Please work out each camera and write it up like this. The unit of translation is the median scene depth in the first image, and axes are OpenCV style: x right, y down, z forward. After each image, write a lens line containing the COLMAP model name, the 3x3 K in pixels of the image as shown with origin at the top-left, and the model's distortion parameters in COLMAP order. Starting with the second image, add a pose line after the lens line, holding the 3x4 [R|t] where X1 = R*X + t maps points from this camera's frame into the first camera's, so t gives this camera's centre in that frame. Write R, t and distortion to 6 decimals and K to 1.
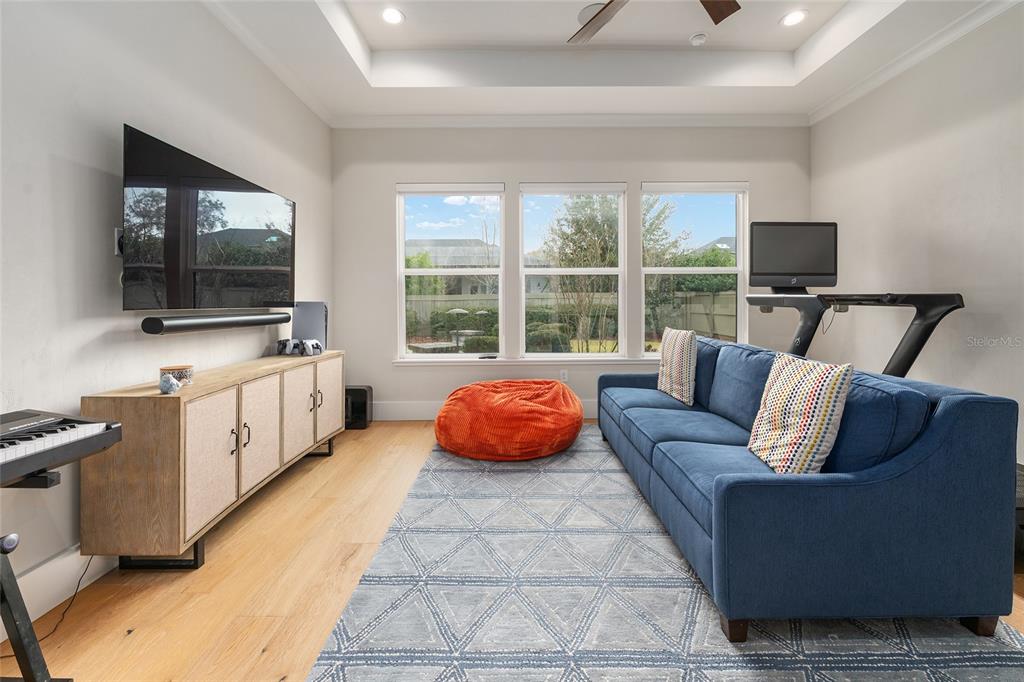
lens RADIAL K [[419.0, 0, 513.1], [0, 419.0, 306.5], [0, 0, 1]] dist [0.000236, -0.000070]
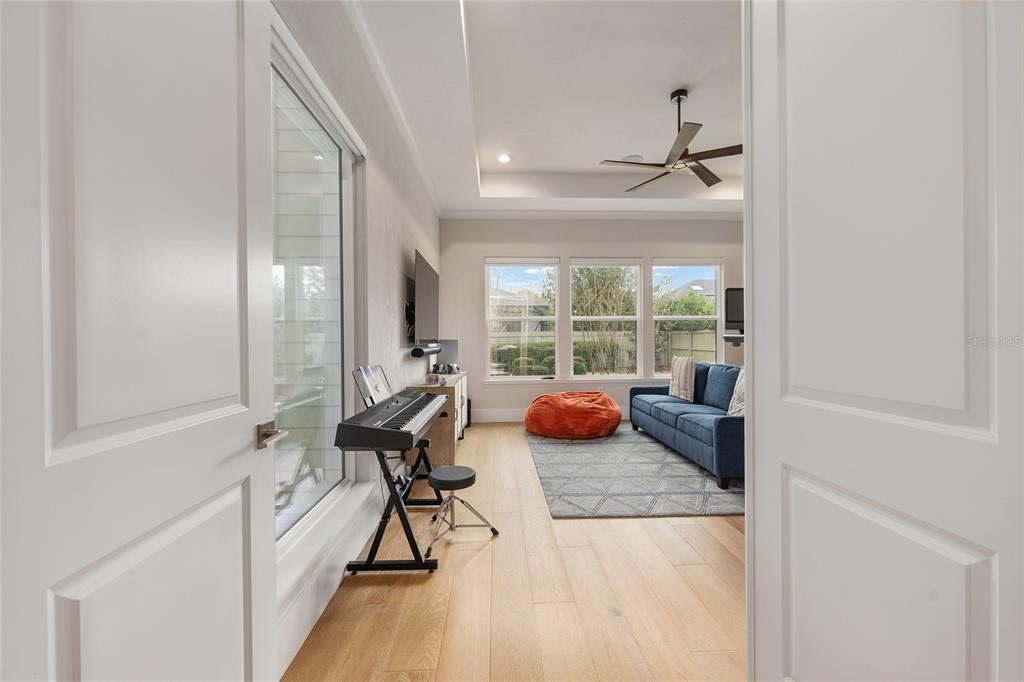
lens RADIAL K [[409.5, 0, 515.9], [0, 409.5, 339.5], [0, 0, 1]] dist [0.000233, -0.000042]
pose [[0.998735, -0.000040, 0.050278, -0.332262], [0.000582, 0.999942, -0.010765, 0.005264], [-0.050275, 0.010780, 0.998677, -0.549253]]
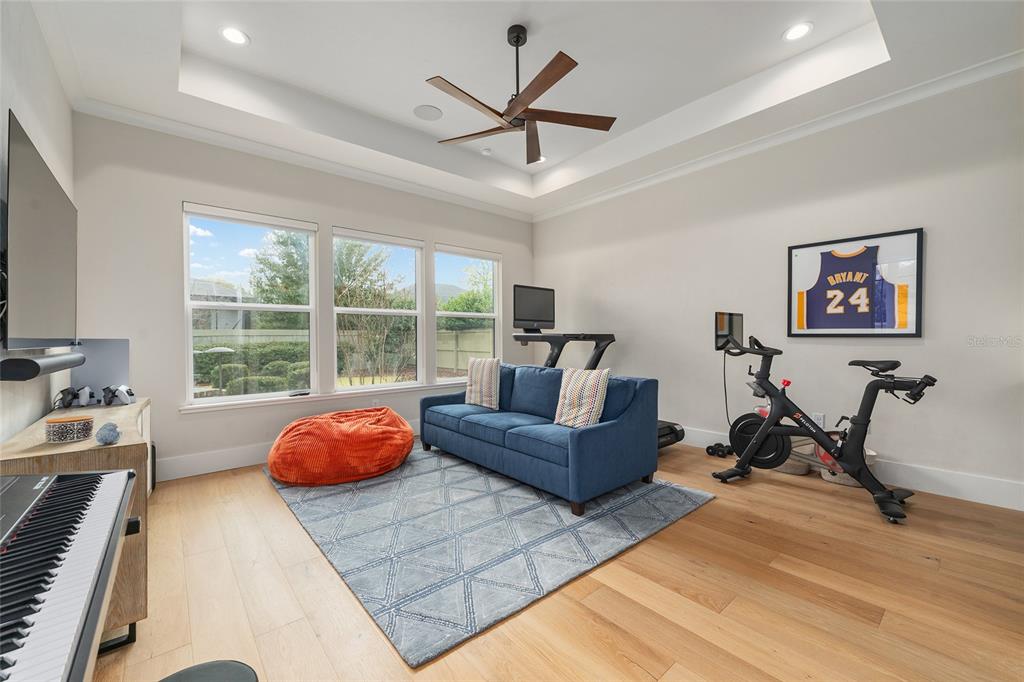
lens RADIAL K [[409.5, 0, 515.9], [0, 409.5, 339.5], [0, 0, 1]] dist [0.000233, -0.000042]
pose [[0.757031, -0.002507, 0.653374, -0.425269], [0.009428, 0.999930, -0.007087, 0.003334], [-0.653310, 0.011525, 0.757002, -0.108127]]
